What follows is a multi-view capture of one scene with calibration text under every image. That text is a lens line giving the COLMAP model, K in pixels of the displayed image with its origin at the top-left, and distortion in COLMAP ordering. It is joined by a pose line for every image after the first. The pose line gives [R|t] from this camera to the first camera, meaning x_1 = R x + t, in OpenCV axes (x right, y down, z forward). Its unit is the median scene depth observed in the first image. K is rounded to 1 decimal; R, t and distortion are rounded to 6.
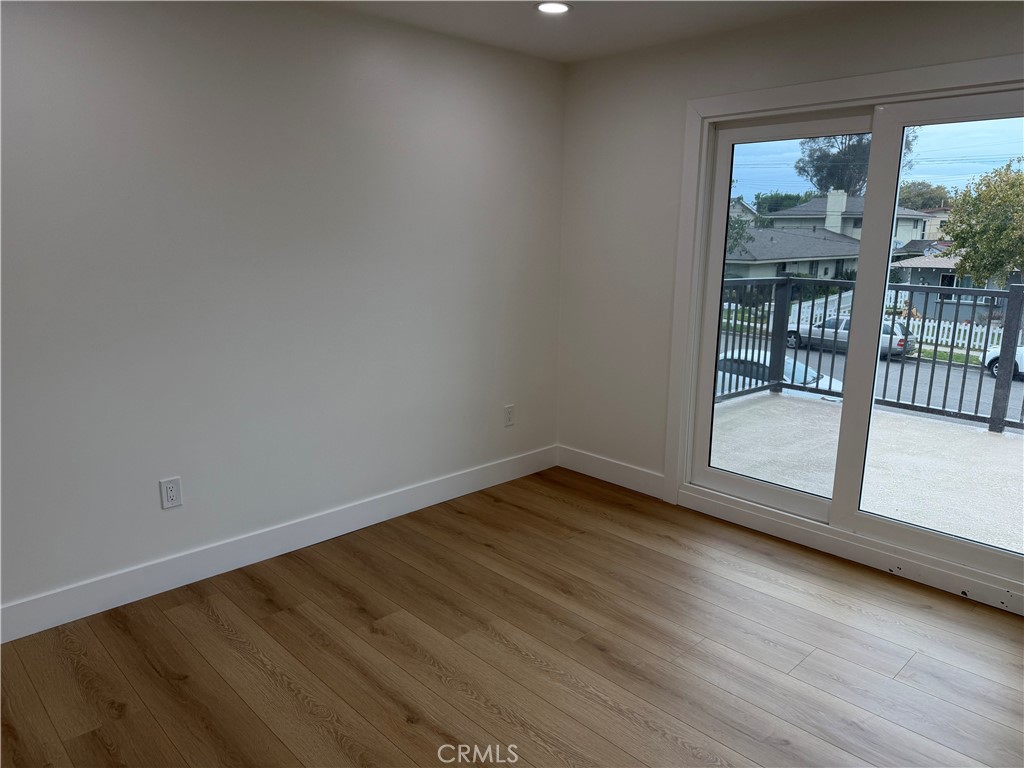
lens RADIAL K [[716.4, 0, 520.2], [0, 716.4, 377.2], [0, 0, 1]] dist [0.083518, -0.104100]
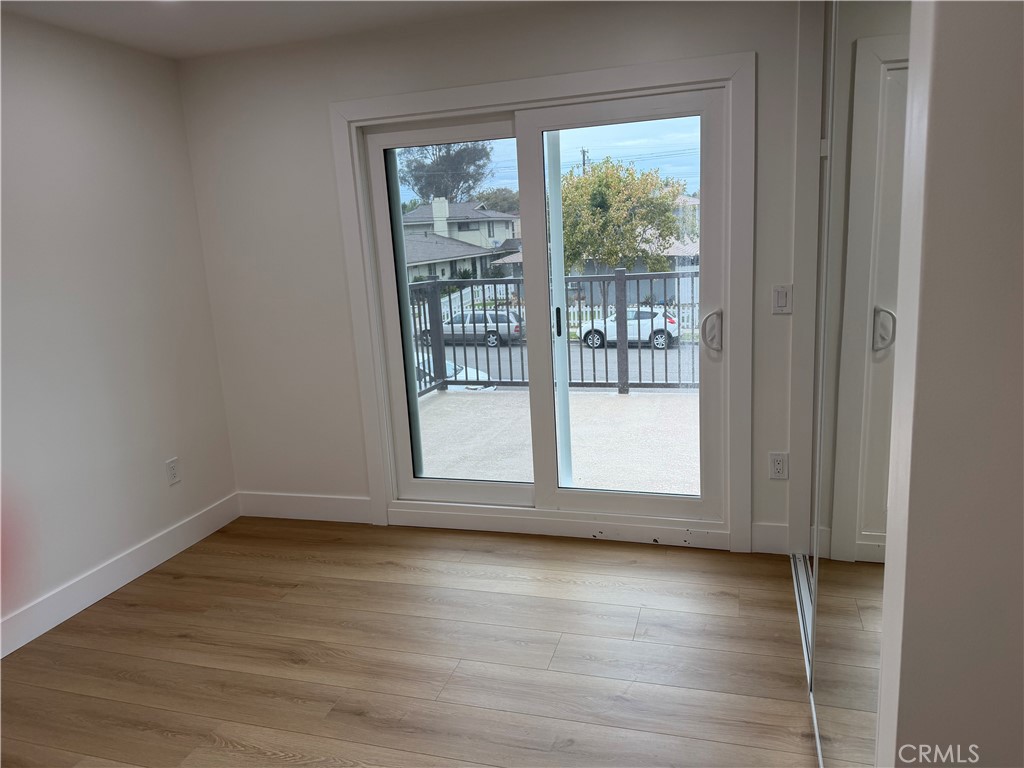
lens RADIAL K [[716.4, 0, 514.4], [0, 716.4, 371.1], [0, 0, 1]] dist [0.083518, -0.104100]
pose [[0.874865, -0.151010, 0.460224, -0.043589], [0.161314, 0.986754, 0.017124, -0.013640], [-0.456714, 0.059259, 0.887637, 0.068389]]
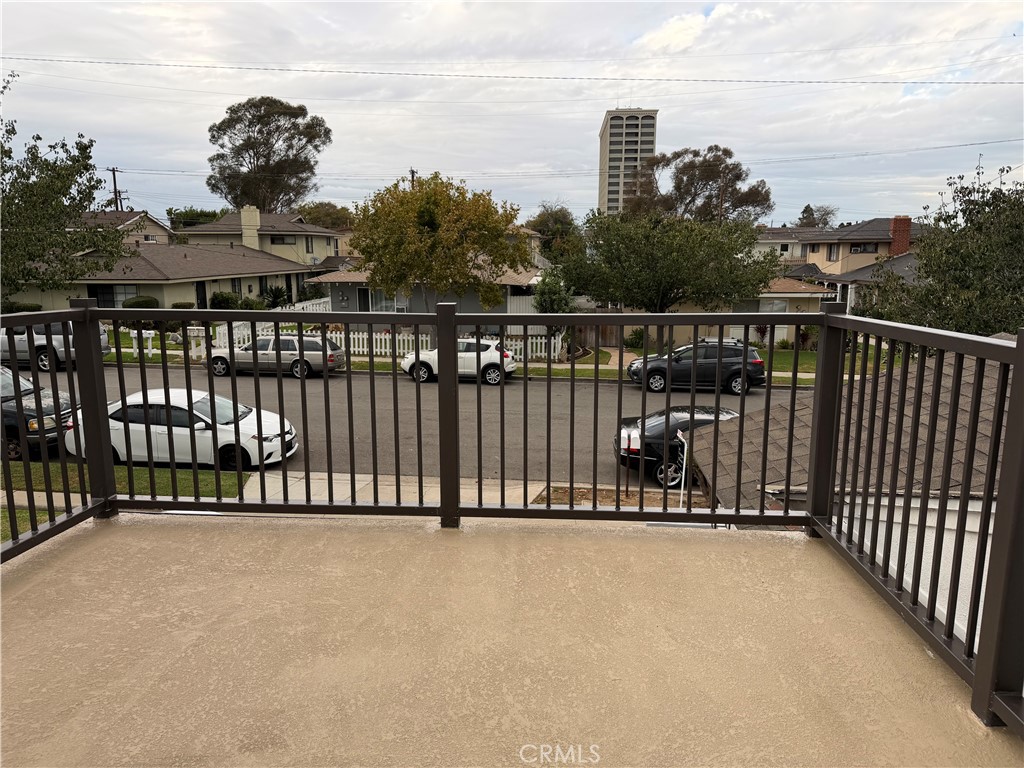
lens RADIAL K [[716.4, 0, 546.2], [0, 716.4, 376.0], [0, 0, 1]] dist [0.083518, -0.104100]
pose [[0.714672, -0.128051, 0.687638, 0.398902], [0.145153, 0.988849, 0.033282, -0.097811], [-0.684233, 0.076027, 0.725290, 0.643421]]
